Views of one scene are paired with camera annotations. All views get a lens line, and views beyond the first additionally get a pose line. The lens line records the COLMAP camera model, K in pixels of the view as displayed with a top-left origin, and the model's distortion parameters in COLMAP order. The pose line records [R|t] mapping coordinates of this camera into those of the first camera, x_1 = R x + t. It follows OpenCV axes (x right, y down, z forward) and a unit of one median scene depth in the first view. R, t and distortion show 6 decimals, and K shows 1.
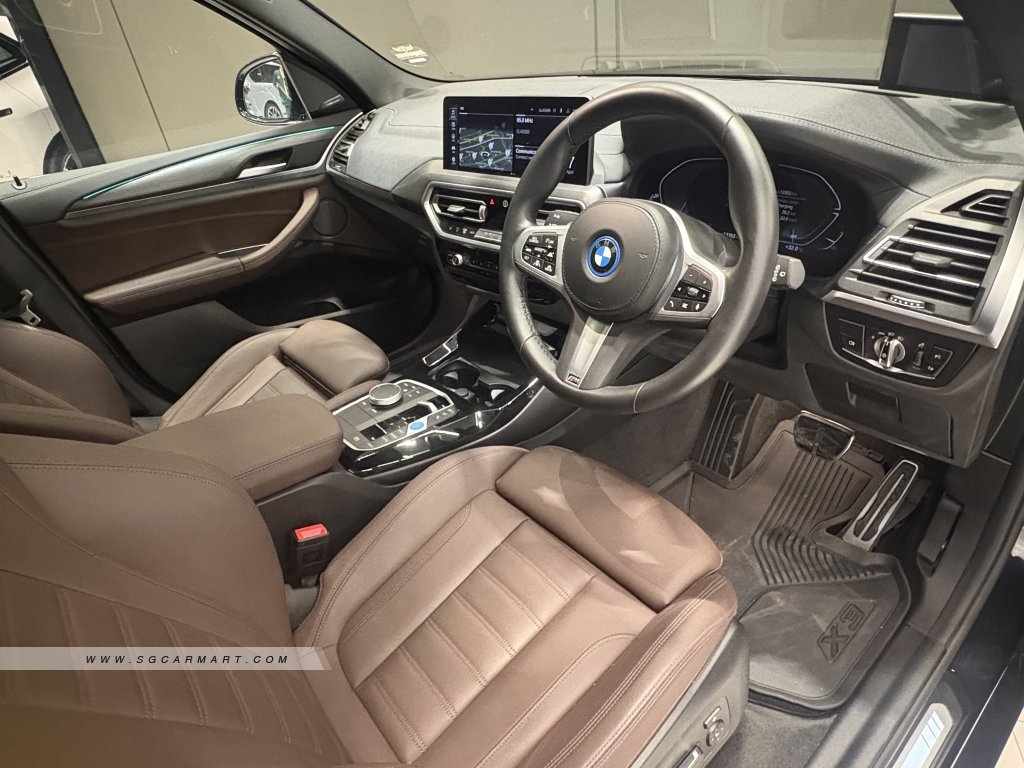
lens RADIAL K [[594.5, 0, 512.0], [0, 594.5, 384.0], [0, 0, 1]] dist [0.003978, -0.001001]
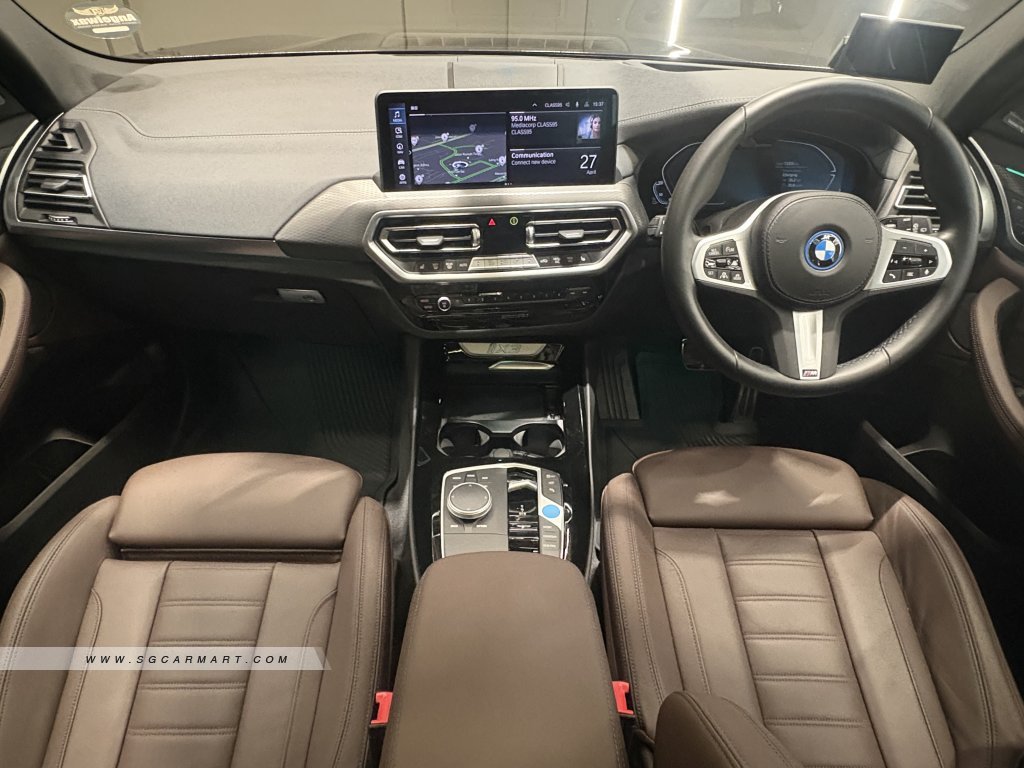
lens RADIAL K [[594.5, 0, 512.0], [0, 594.5, 384.0], [0, 0, 1]] dist [0.003978, -0.001001]
pose [[0.658095, -0.379462, 0.650322, -0.691981], [0.340579, 0.920328, 0.192360, -0.276760], [-0.671503, 0.094894, 0.734900, 0.451633]]
